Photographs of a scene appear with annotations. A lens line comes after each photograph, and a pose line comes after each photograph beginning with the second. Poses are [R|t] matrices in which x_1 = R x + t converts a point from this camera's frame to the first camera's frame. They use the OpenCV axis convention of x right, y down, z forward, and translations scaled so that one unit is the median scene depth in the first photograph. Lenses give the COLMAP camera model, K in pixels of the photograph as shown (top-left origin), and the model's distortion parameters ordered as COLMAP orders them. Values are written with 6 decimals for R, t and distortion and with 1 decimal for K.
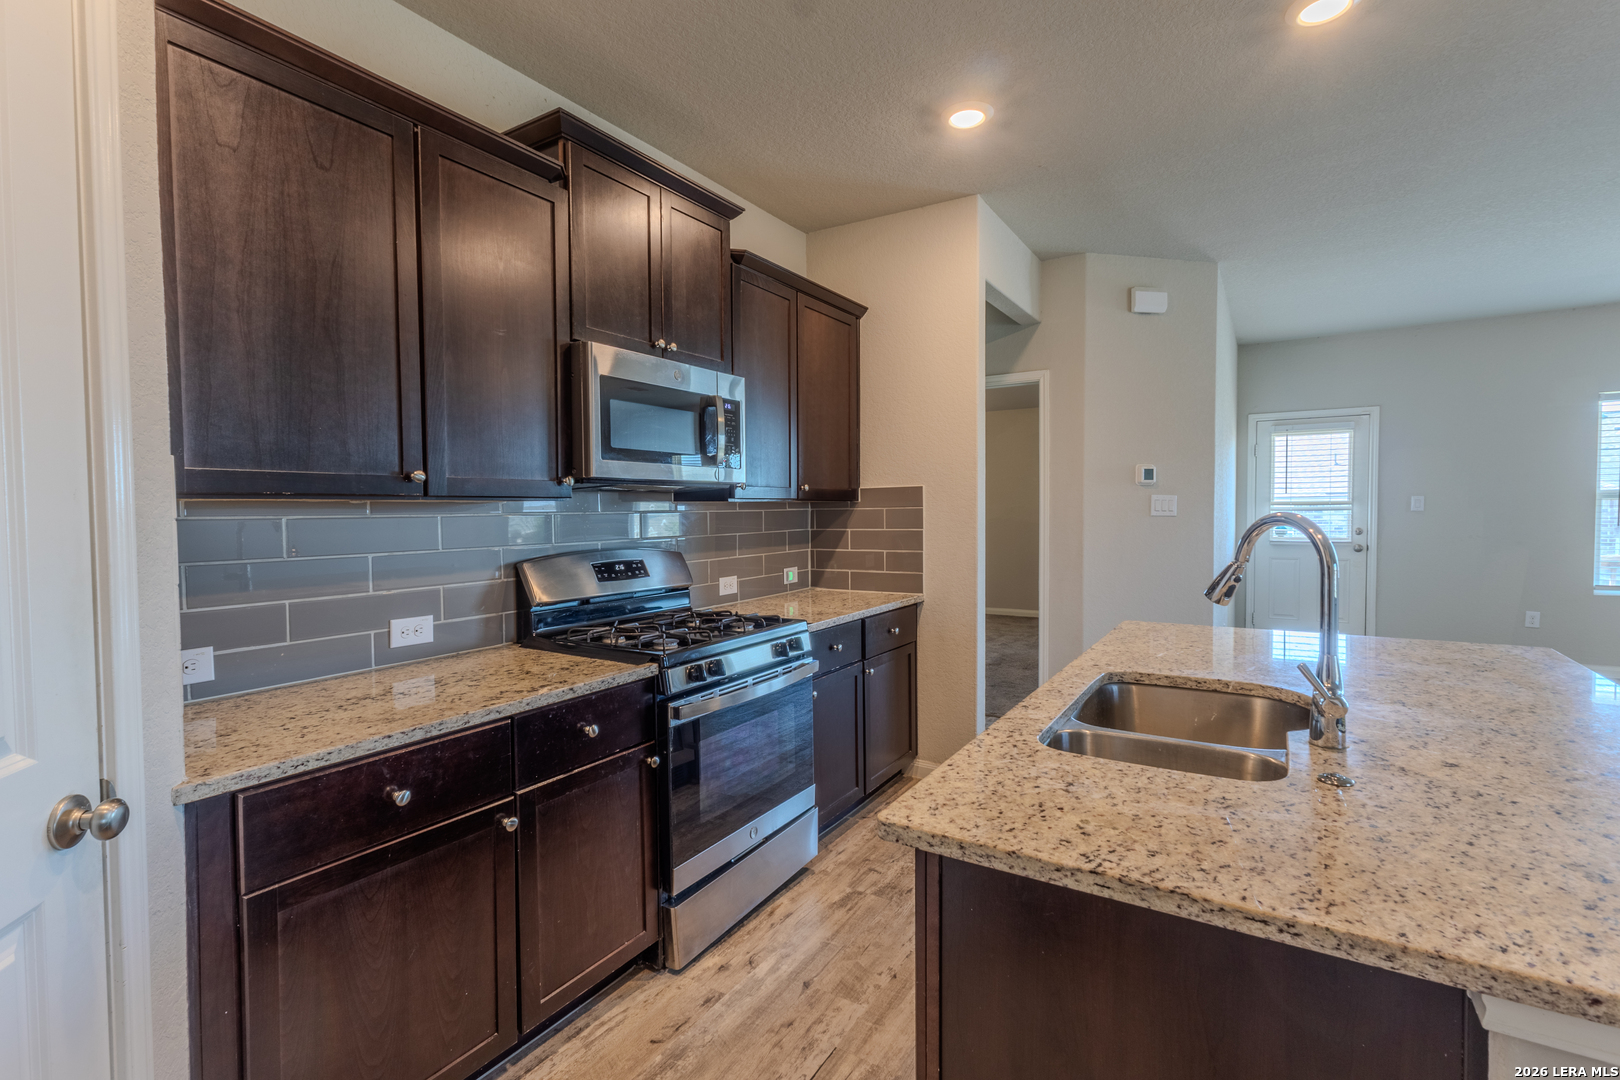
lens RADIAL K [[740.4, 0, 810.7], [0, 740.4, 536.5], [0, 0, 1]] dist [-0.000500, 0.001511]
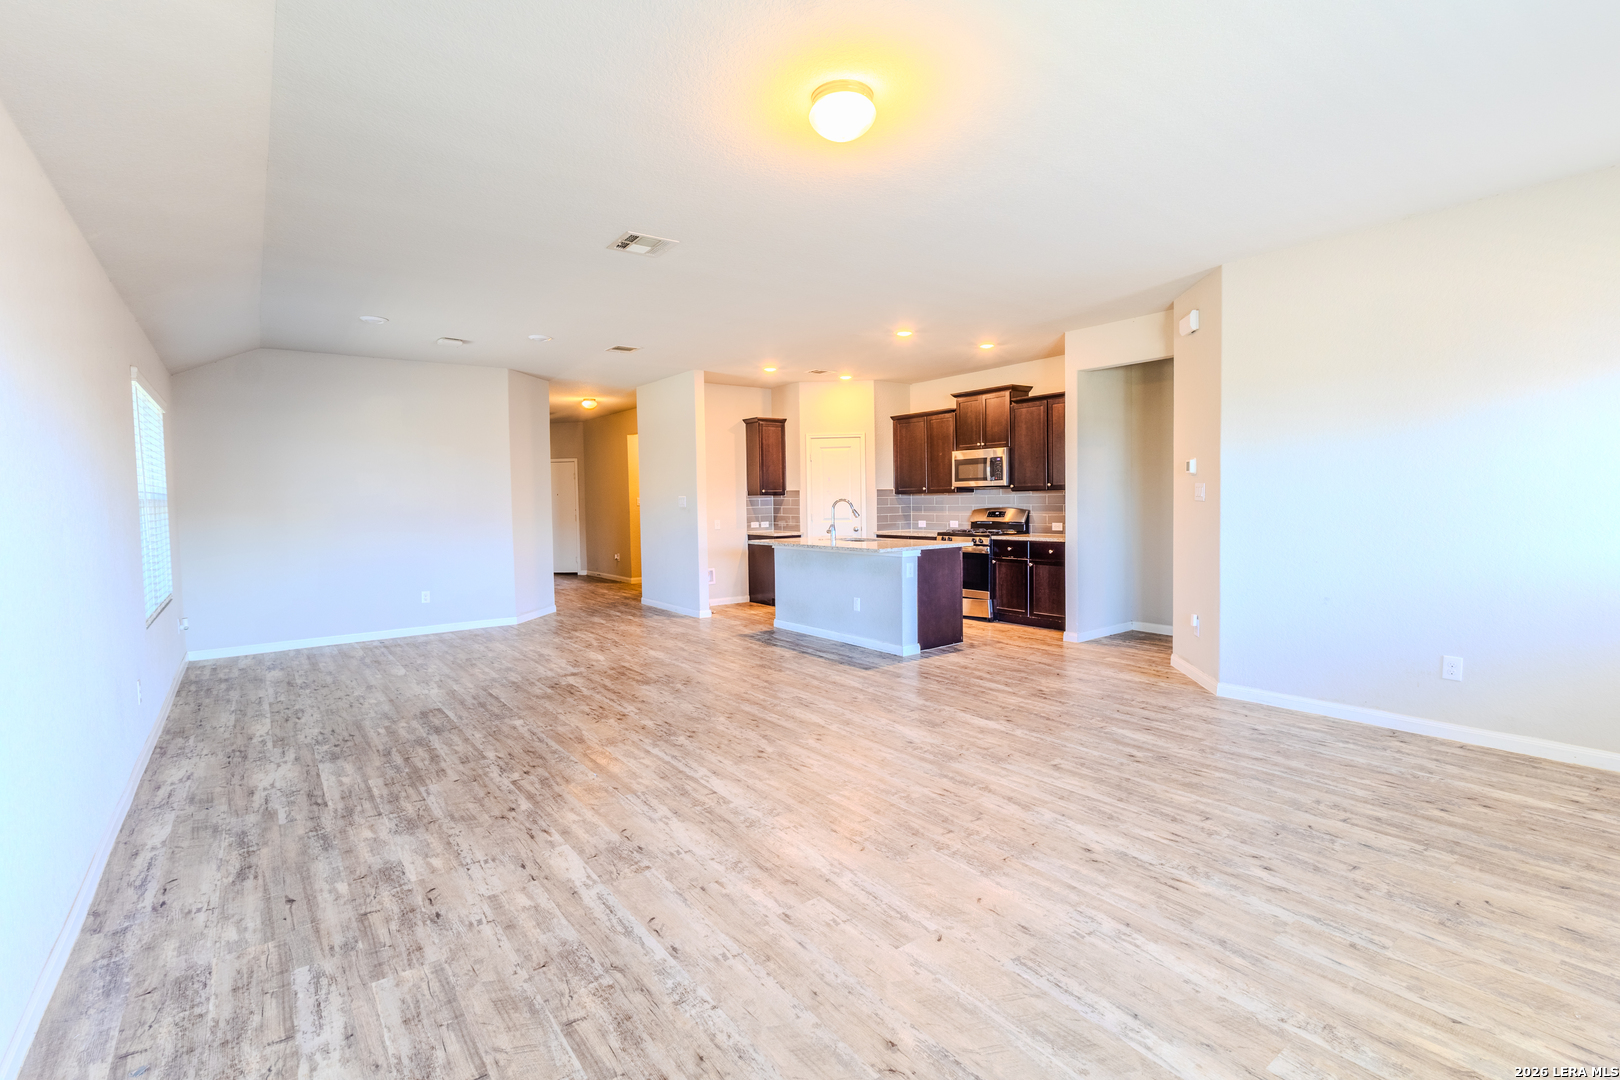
lens RADIAL K [[740.4, 0, 810.7], [0, 740.4, 536.5], [0, 0, 1]] dist [-0.000500, 0.001511]
pose [[-0.355113, 0.065254, -0.932543, 4.110560], [-0.013036, 0.997118, 0.074737, -0.116448], [0.934733, 0.038697, -0.353239, 1.934522]]
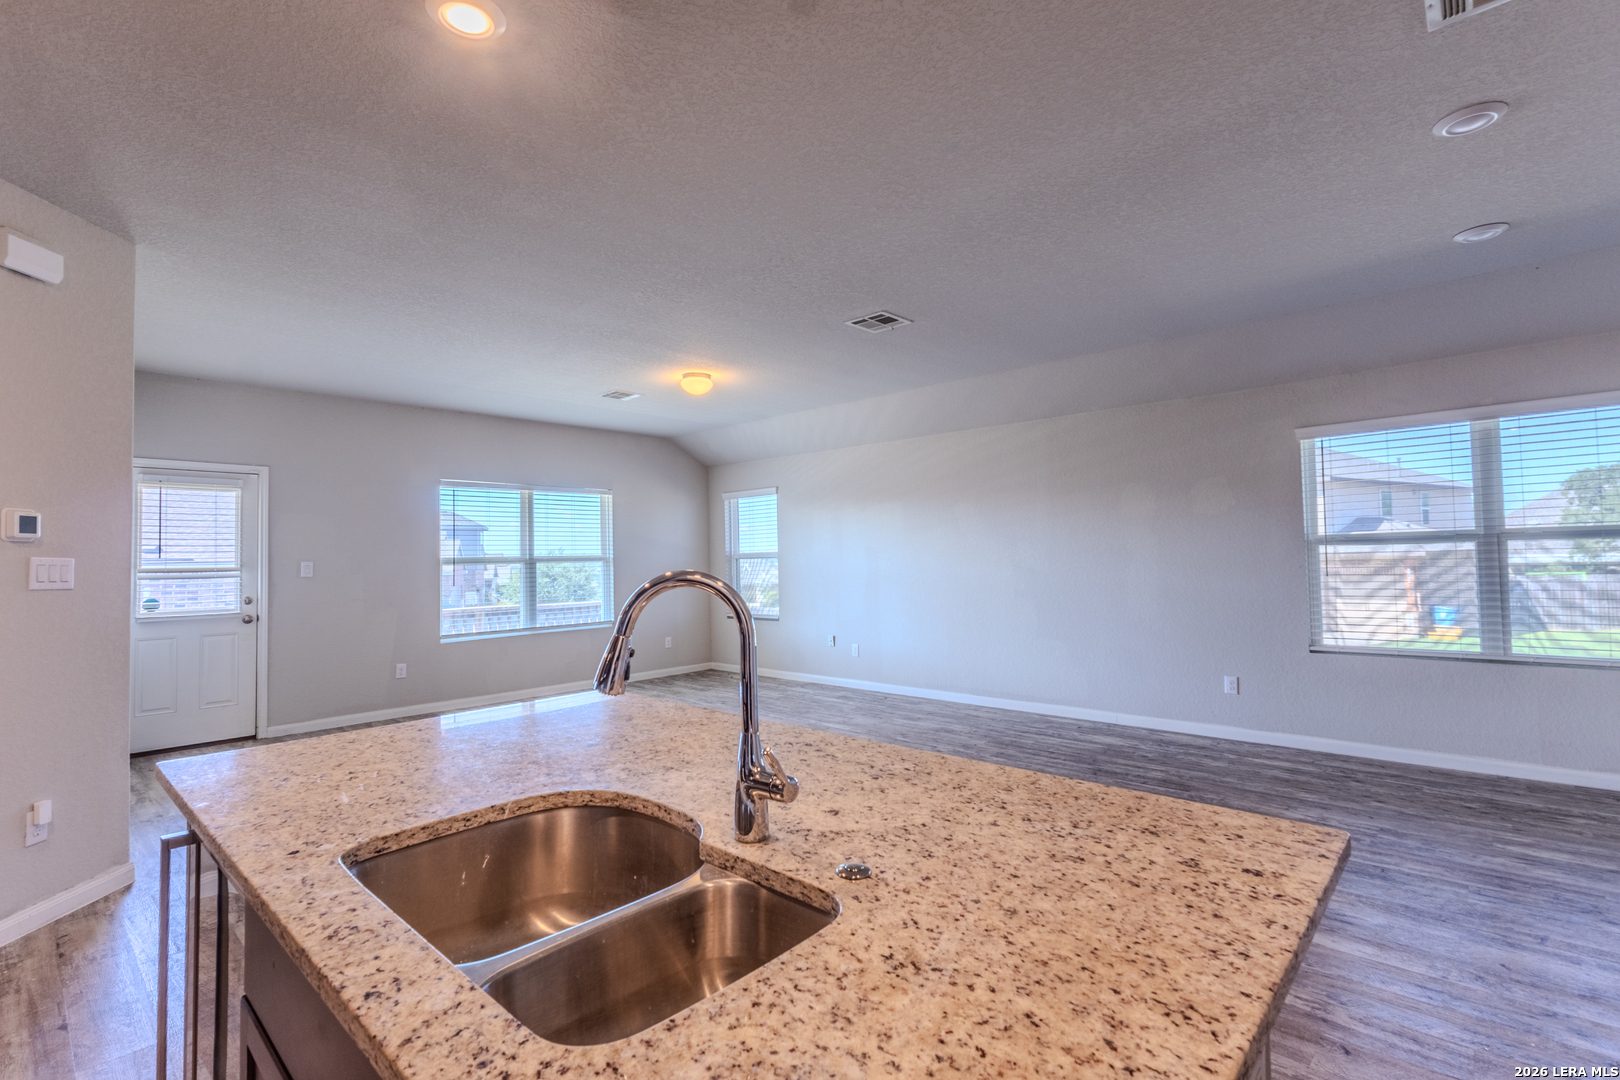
lens RADIAL K [[740.4, 0, 810.7], [0, 740.4, 536.5], [0, 0, 1]] dist [-0.000500, 0.001511]
pose [[0.179342, 0.037111, 0.983087, -0.106601], [0.054043, 0.997408, -0.047511, -0.016828], [-0.982301, 0.061649, 0.176871, 0.519980]]
